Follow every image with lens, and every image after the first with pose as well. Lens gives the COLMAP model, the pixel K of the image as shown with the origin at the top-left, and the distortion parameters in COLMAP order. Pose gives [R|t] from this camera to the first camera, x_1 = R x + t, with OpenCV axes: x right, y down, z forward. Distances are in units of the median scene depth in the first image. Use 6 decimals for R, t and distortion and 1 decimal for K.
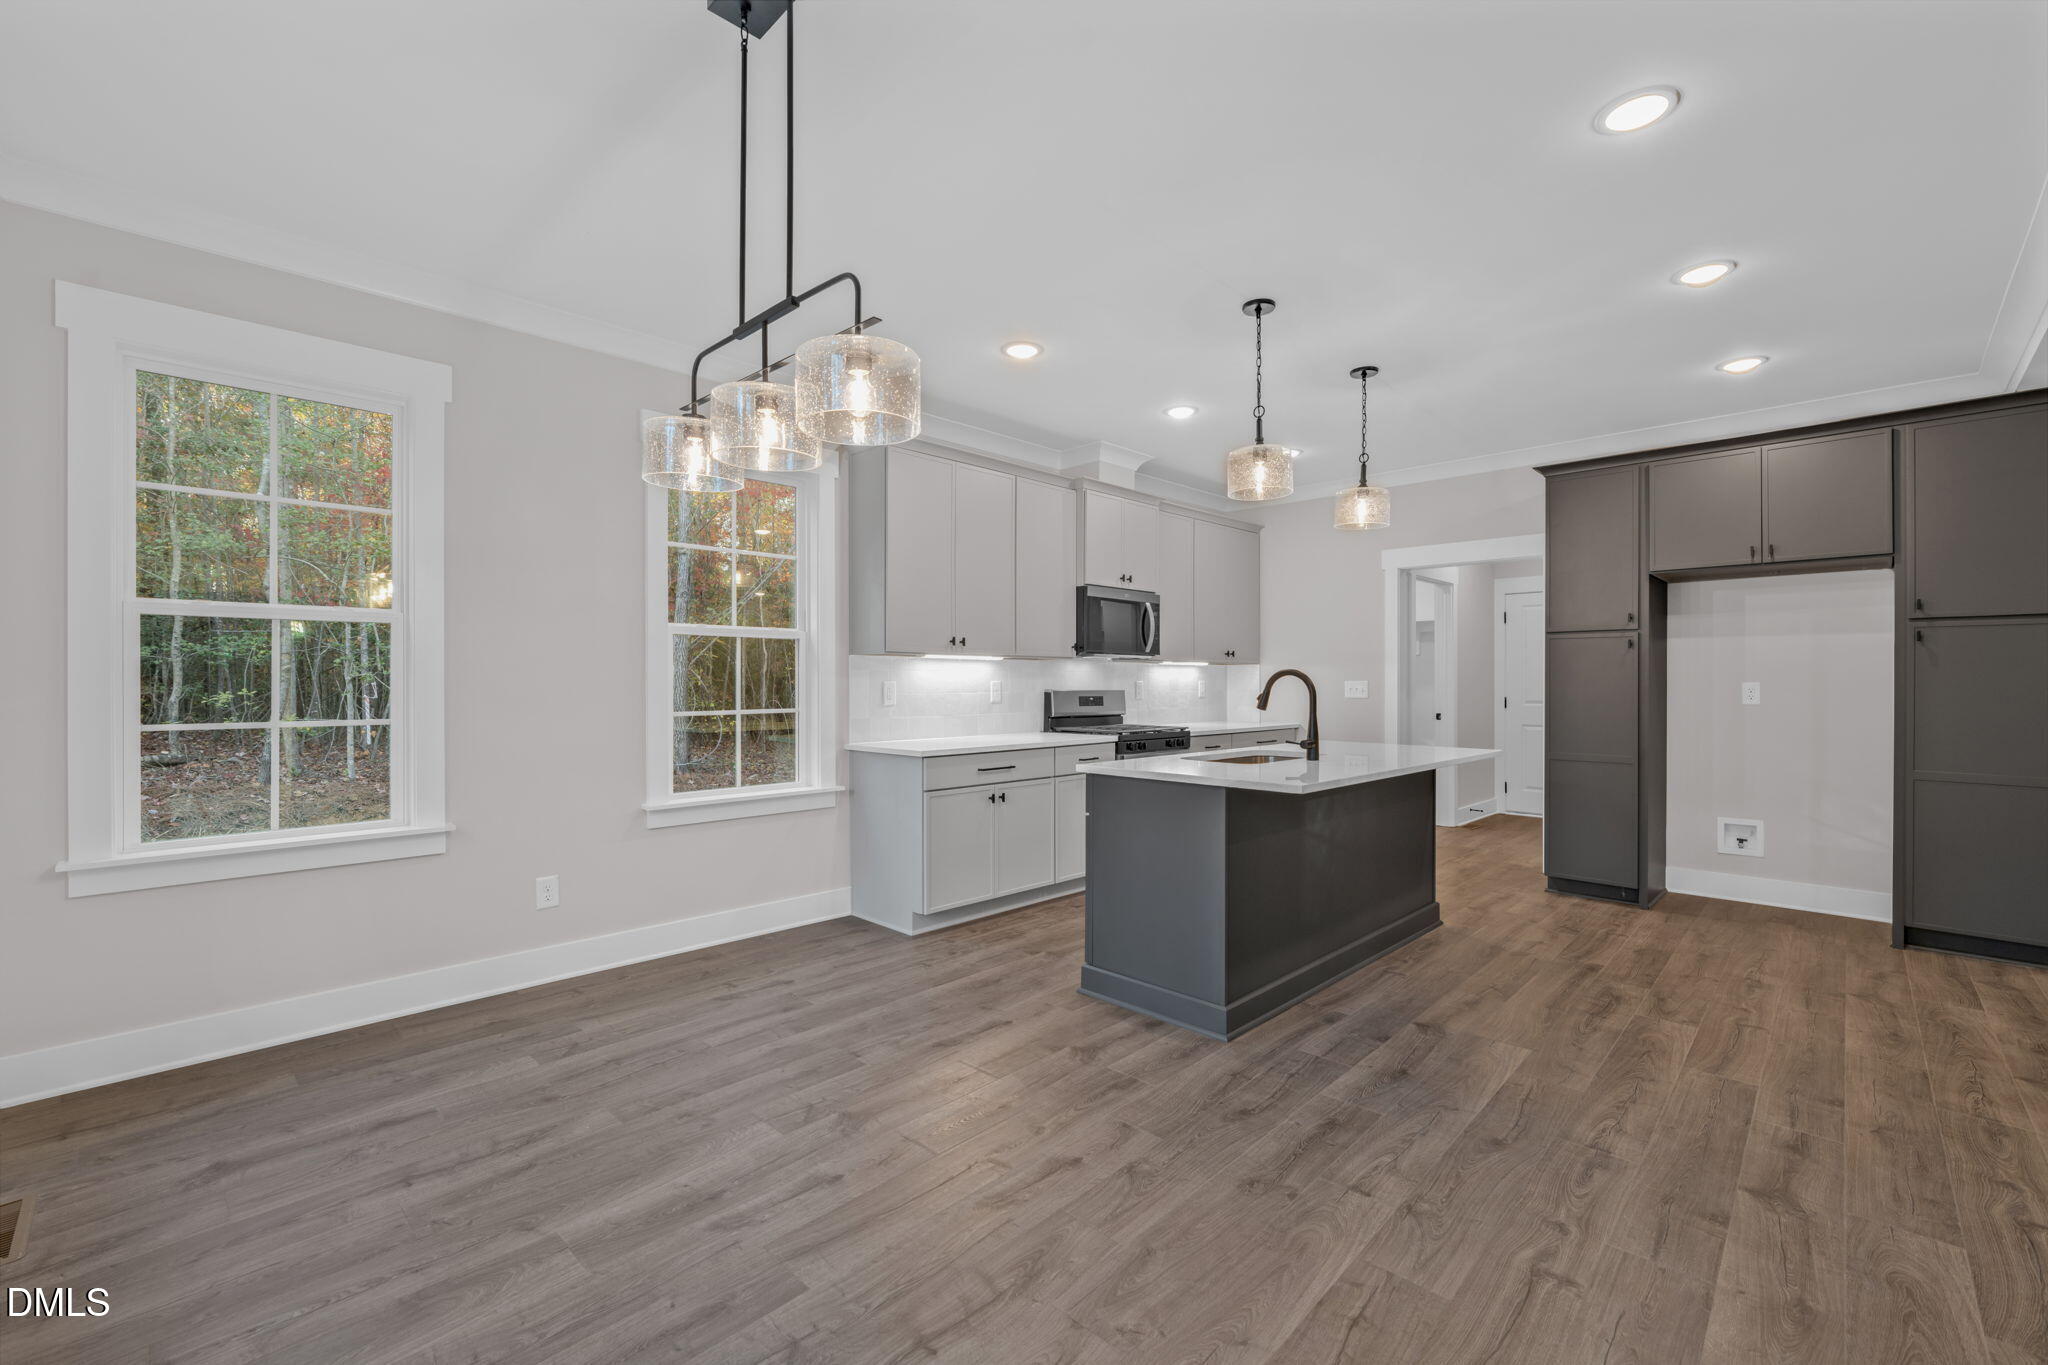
lens RADIAL K [[853.9, 0, 1031.0], [0, 853.9, 679.3], [0, 0, 1]] dist [-0.001584, 0.000011]
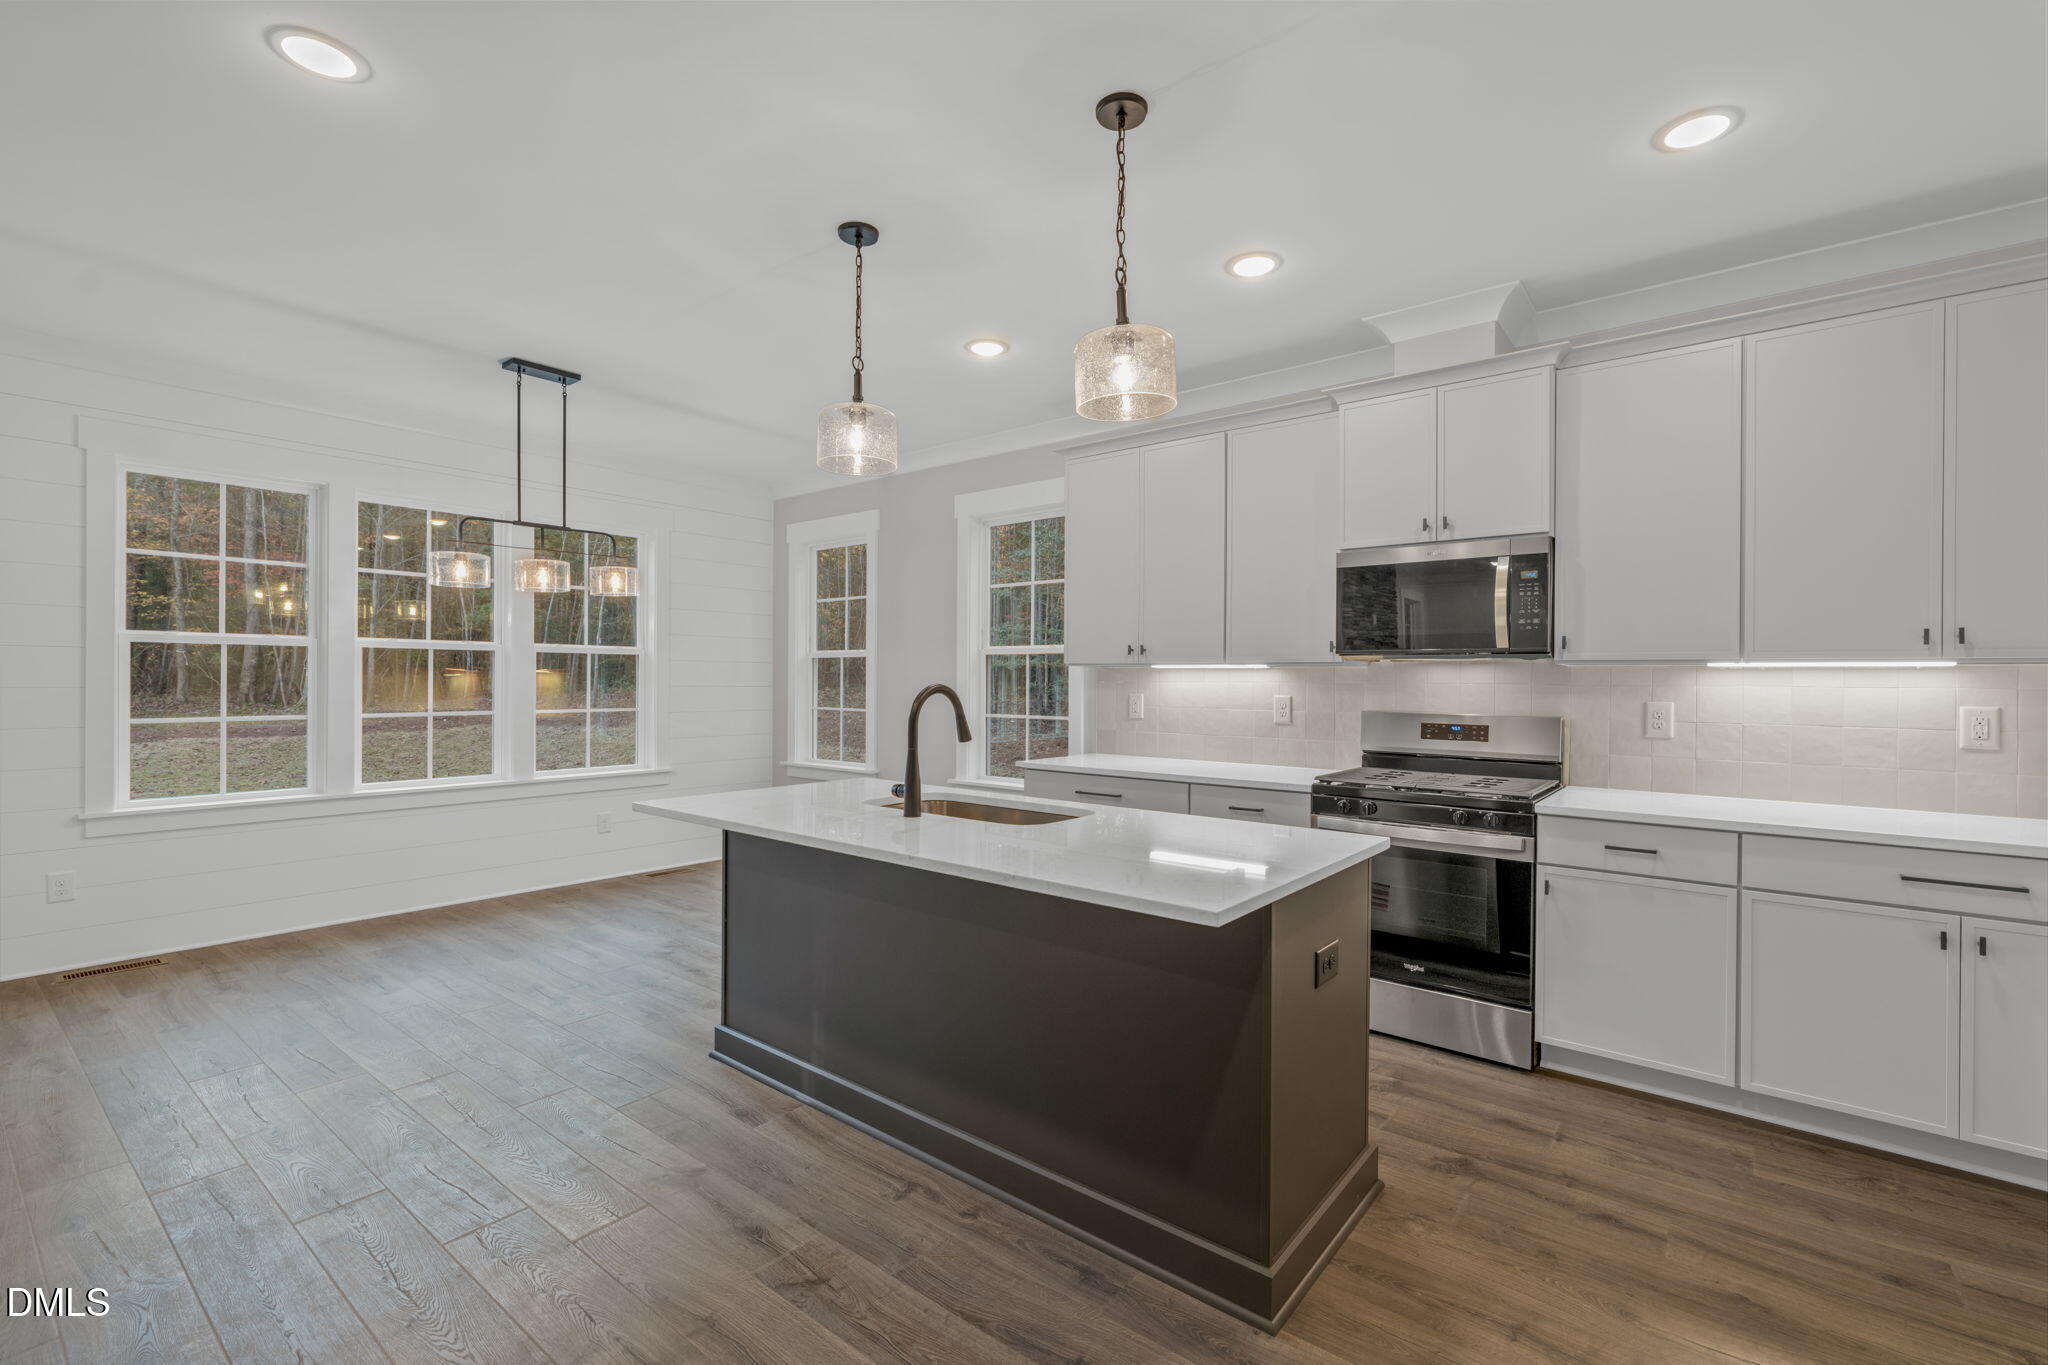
lens RADIAL K [[894.5, 0, 1030.9], [0, 894.5, 679.6], [0, 0, 1]] dist [-0.000275, 0.000006]
pose [[0.100337, 0.000550, -0.994953, 1.147658], [-0.004733, 0.999989, 0.000075, -0.017570], [0.994942, 0.004702, 0.100338, 1.105706]]
